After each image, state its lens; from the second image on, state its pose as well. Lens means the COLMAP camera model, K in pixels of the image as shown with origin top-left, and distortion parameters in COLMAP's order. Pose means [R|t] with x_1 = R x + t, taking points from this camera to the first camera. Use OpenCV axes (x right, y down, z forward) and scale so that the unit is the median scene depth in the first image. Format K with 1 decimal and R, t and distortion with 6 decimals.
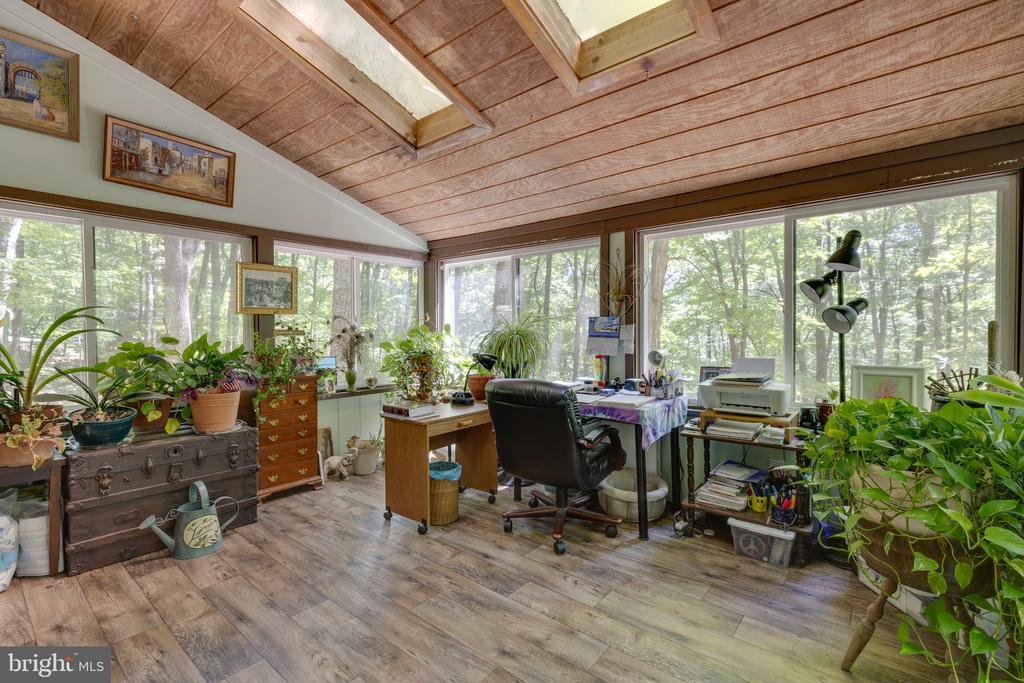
lens RADIAL K [[455.9, 0, 508.4], [0, 455.9, 328.1], [0, 0, 1]] dist [0.000921, 0.000236]
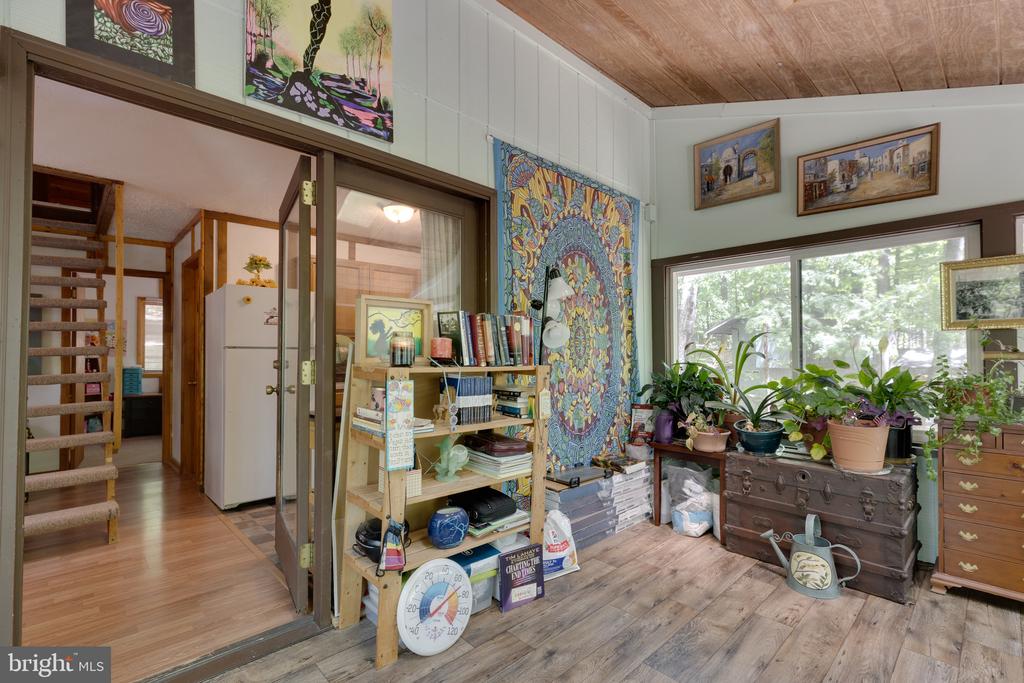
lens RADIAL K [[477.9, 0, 520.0], [0, 477.9, 343.6], [0, 0, 1]] dist [0.001180, 0.000570]
pose [[-0.116634, -0.022924, -0.992910, 0.325346], [0.005016, 0.999707, -0.023671, 0.005454], [0.993162, -0.007741, -0.116485, 0.459210]]
